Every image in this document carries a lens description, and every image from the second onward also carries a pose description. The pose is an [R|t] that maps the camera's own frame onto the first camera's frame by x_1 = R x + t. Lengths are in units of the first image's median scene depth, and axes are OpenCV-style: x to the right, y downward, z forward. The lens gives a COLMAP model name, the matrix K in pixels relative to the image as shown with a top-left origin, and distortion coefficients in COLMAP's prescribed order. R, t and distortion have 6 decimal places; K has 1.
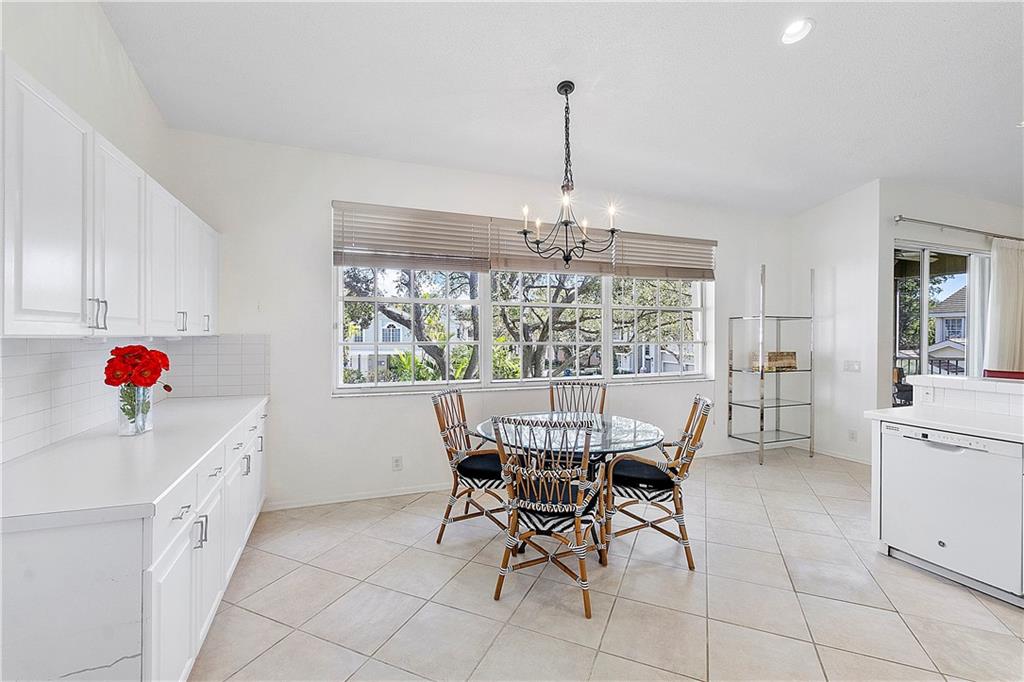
lens RADIAL K [[441.3, 0, 509.7], [0, 441.3, 335.6], [0, 0, 1]] dist [-0.004214, -0.000087]
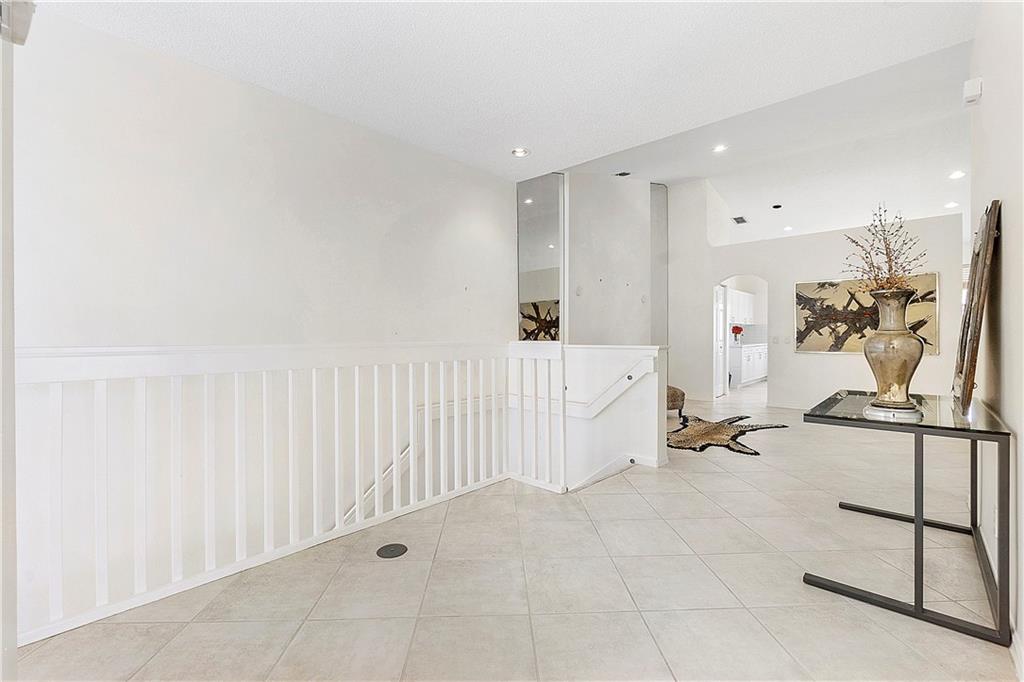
lens RADIAL K [[441.3, 0, 509.2], [0, 441.3, 348.6], [0, 0, 1]] dist [-0.004214, -0.000087]
pose [[0.429767, 0.016555, -0.902788, 1.969092], [-0.002514, 0.999850, 0.017139, 0.154249], [0.902936, -0.005096, 0.429744, -2.678818]]
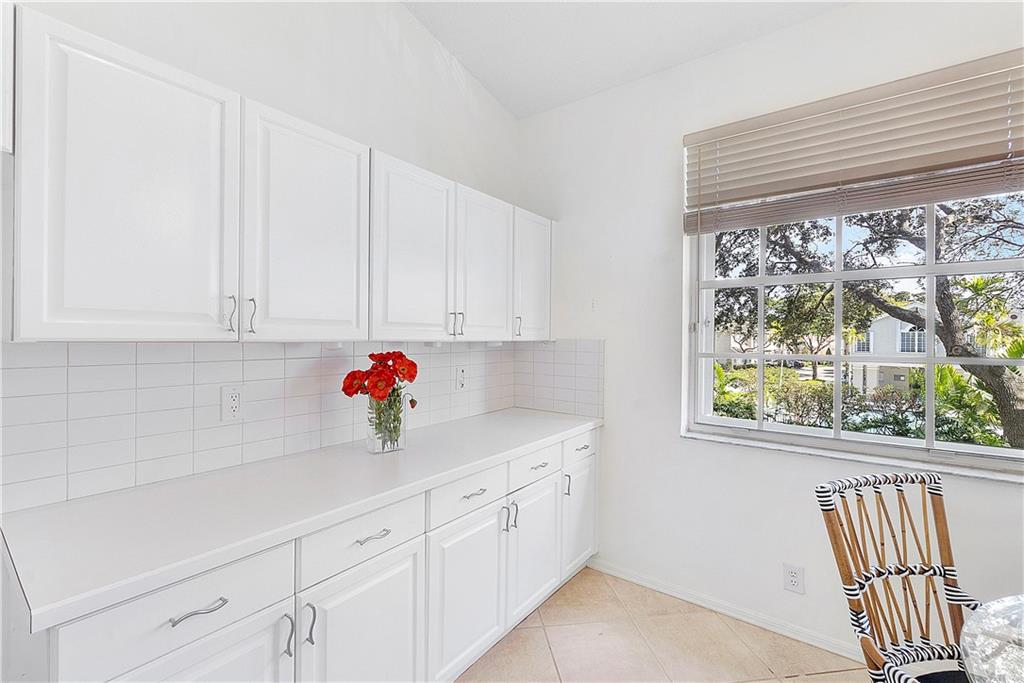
lens RADIAL K [[441.3, 0, 508.5], [0, 441.3, 341.3], [0, 0, 1]] dist [-0.004214, -0.000087]
pose [[0.521639, 0.000010, -0.853166, 0.019610], [-0.001300, 0.999999, -0.000783, 0.000923], [0.853165, 0.001518, 0.521638, 0.400891]]
